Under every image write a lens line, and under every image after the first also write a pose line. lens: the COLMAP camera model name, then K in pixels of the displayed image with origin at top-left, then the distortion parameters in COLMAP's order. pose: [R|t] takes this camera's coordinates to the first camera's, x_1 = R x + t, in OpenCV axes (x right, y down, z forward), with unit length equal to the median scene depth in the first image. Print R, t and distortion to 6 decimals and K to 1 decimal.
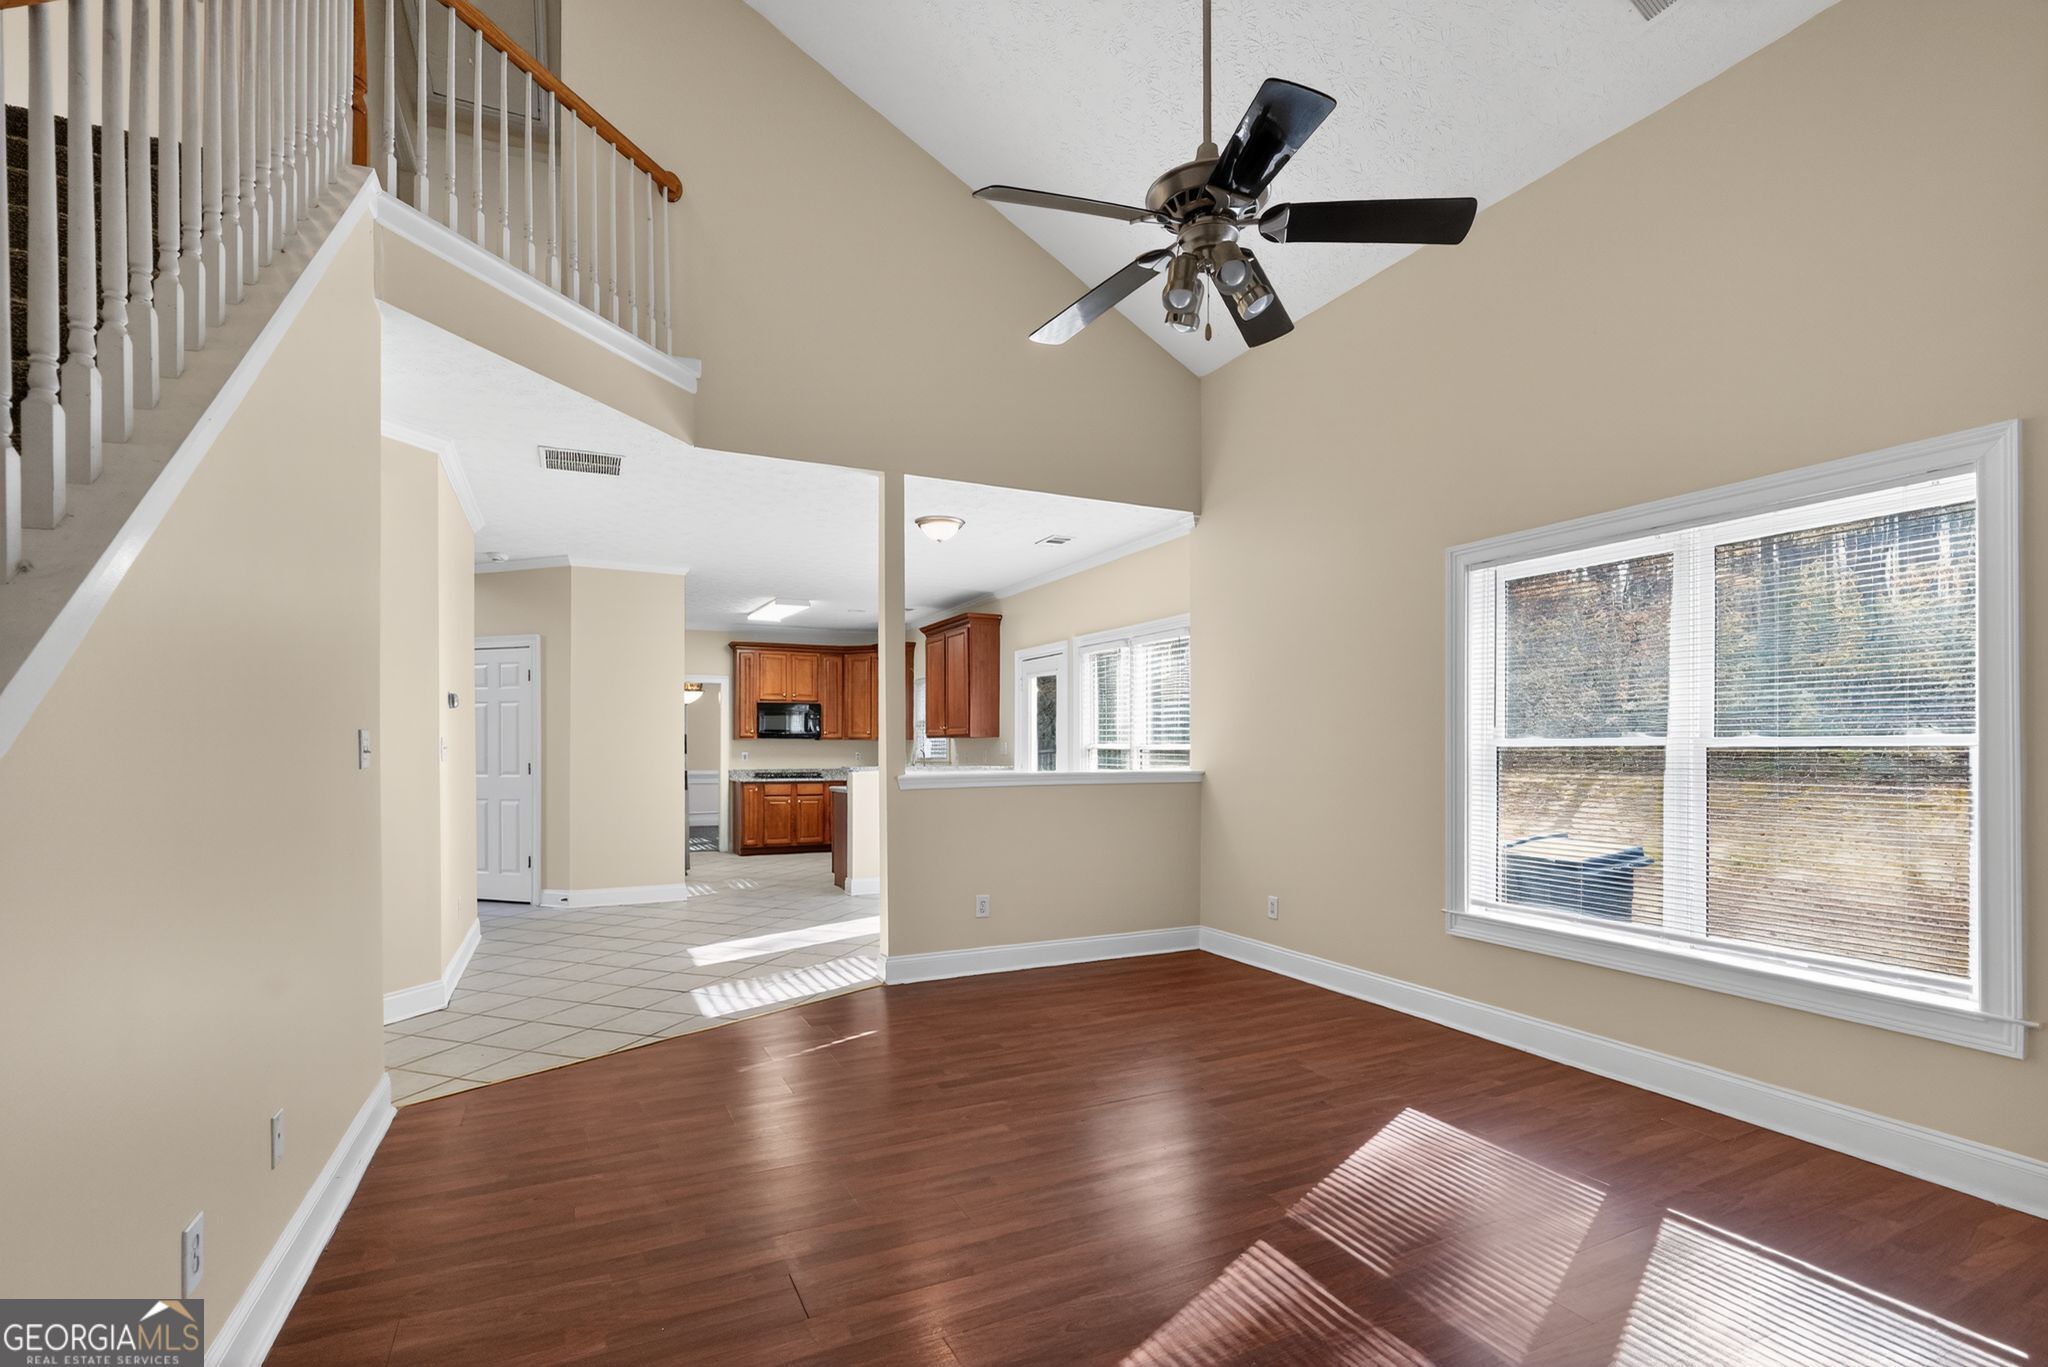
lens RADIAL K [[917.6, 0, 1032.0], [0, 917.6, 757.6], [0, 0, 1]] dist [-0.018236, 0.002955]
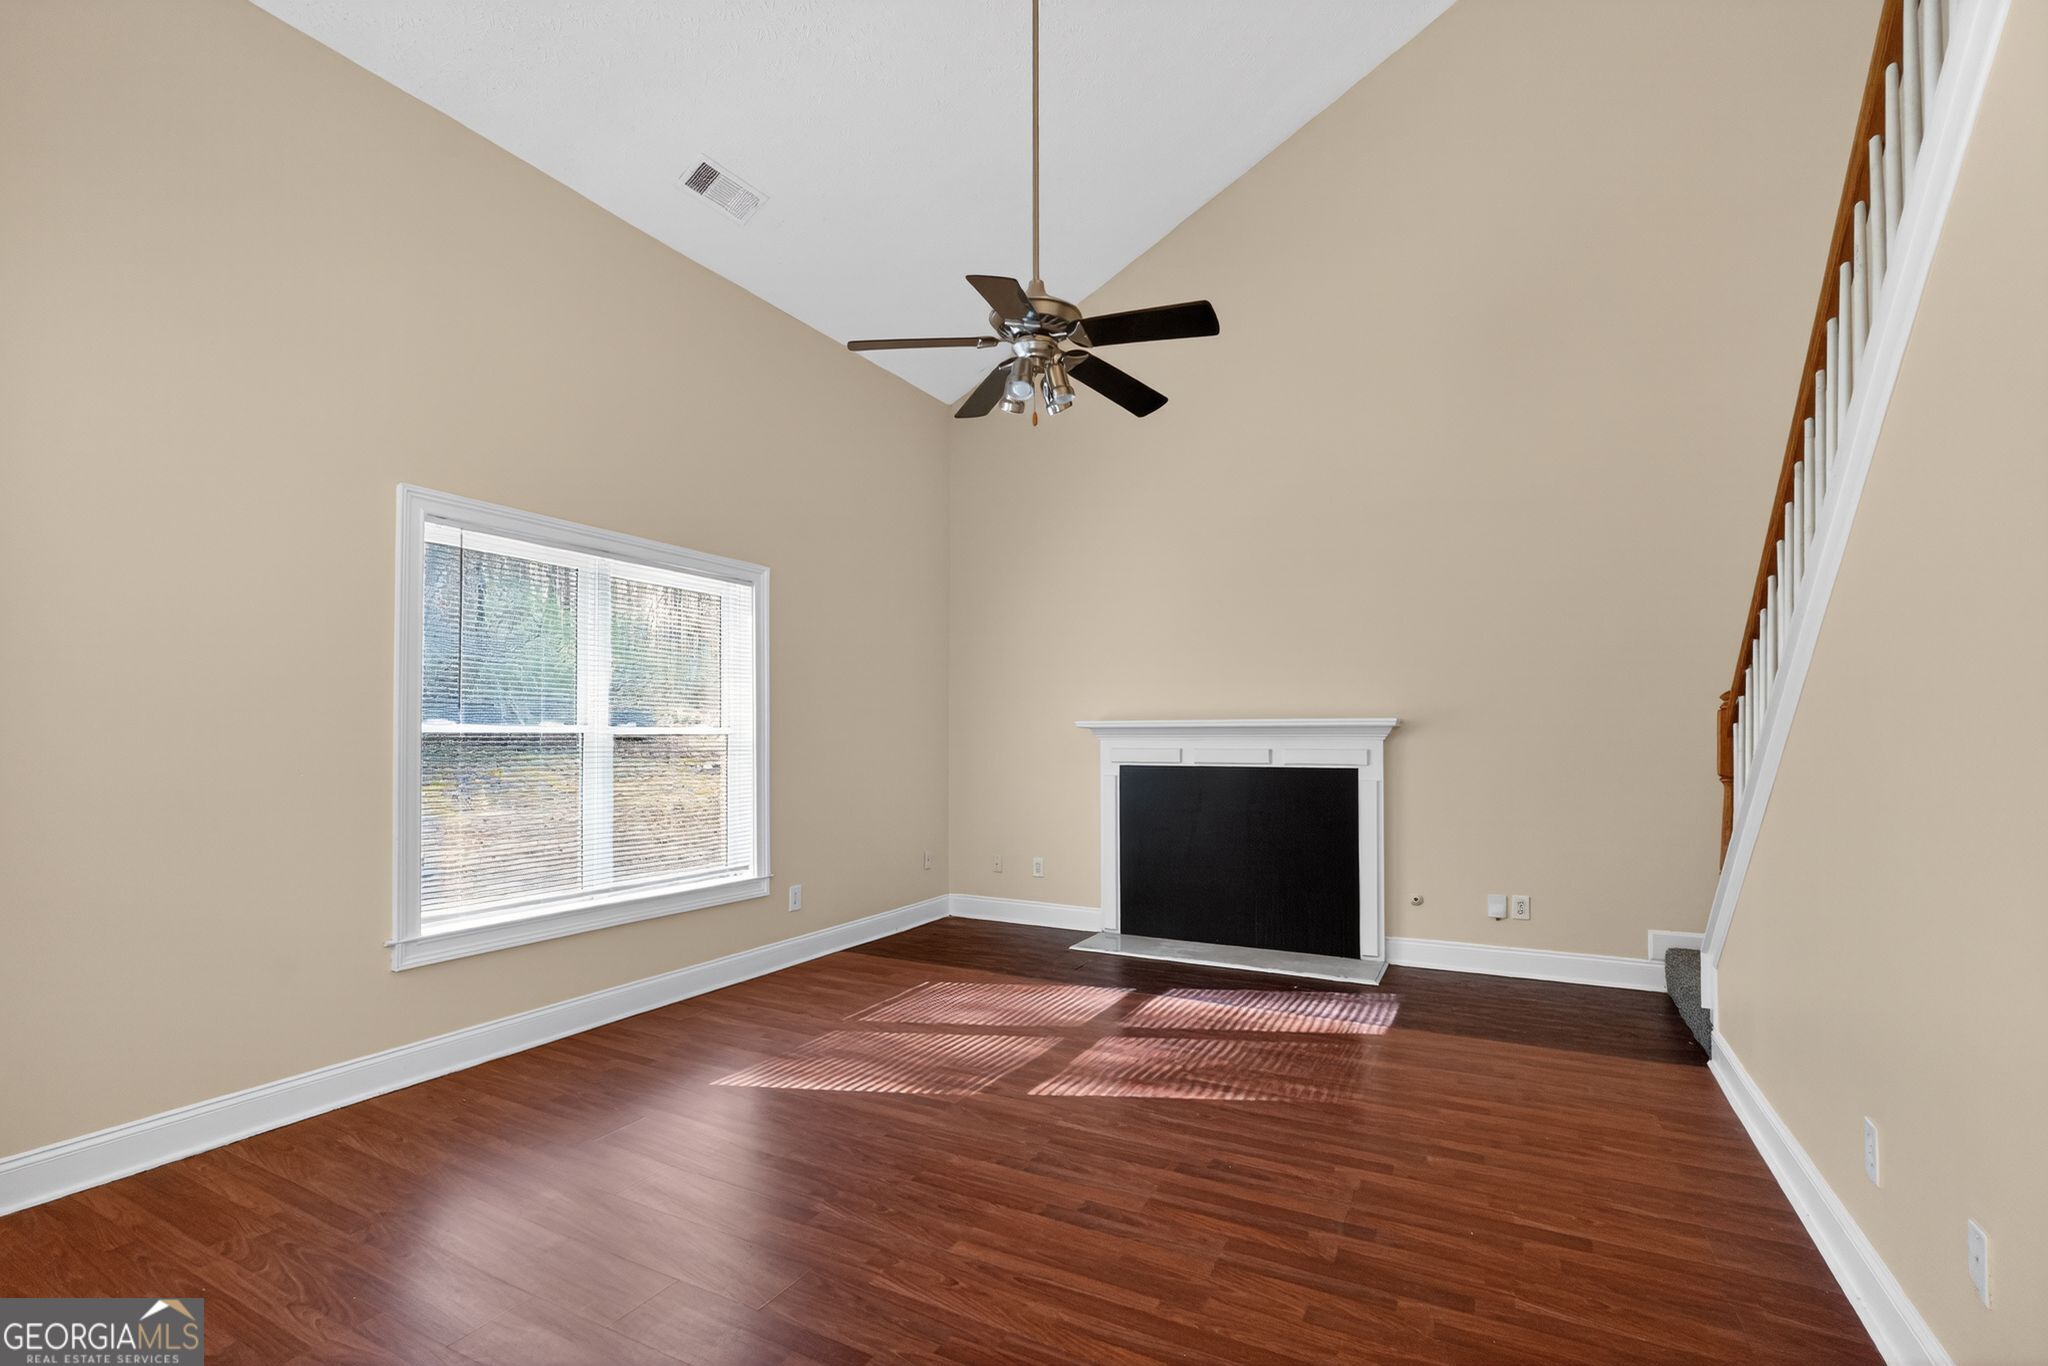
lens RADIAL K [[917.6, 0, 1008.4], [0, 917.6, 723.3], [0, 0, 1]] dist [-0.018236, 0.002955]
pose [[-0.577281, 0.010769, 0.816474, -0.620353], [0.006394, 0.999942, -0.008668, -0.012171], [-0.816520, 0.000217, -0.577317, 1.300314]]
